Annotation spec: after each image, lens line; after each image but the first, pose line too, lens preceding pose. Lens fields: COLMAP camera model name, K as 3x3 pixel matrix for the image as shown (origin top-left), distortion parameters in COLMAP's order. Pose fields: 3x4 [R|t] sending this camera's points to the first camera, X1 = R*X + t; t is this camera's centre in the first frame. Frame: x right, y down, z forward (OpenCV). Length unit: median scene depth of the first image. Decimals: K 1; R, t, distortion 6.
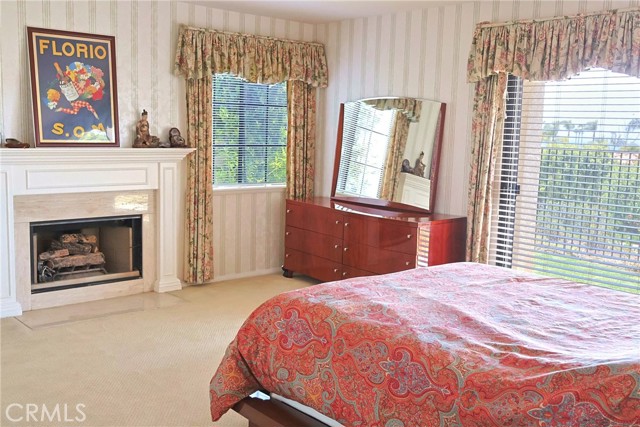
lens RADIAL K [[640.1, 0, 326.1], [0, 640.1, 209.3], [0, 0, 1]] dist [0.001633, 0.000000]
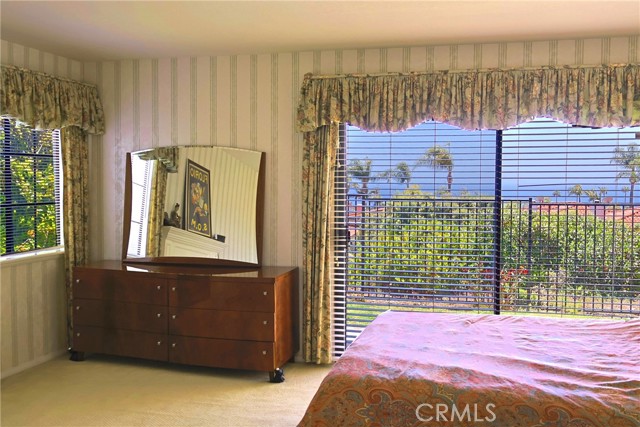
lens RADIAL K [[640.1, 0, 321.1], [0, 640.1, 217.2], [0, 0, 1]] dist [0.001633, 0.000000]
pose [[0.844096, -0.055085, 0.533355, -0.285675], [0.087993, 0.995454, -0.036449, -0.026335], [-0.528922, 0.077698, 0.845106, 0.148401]]
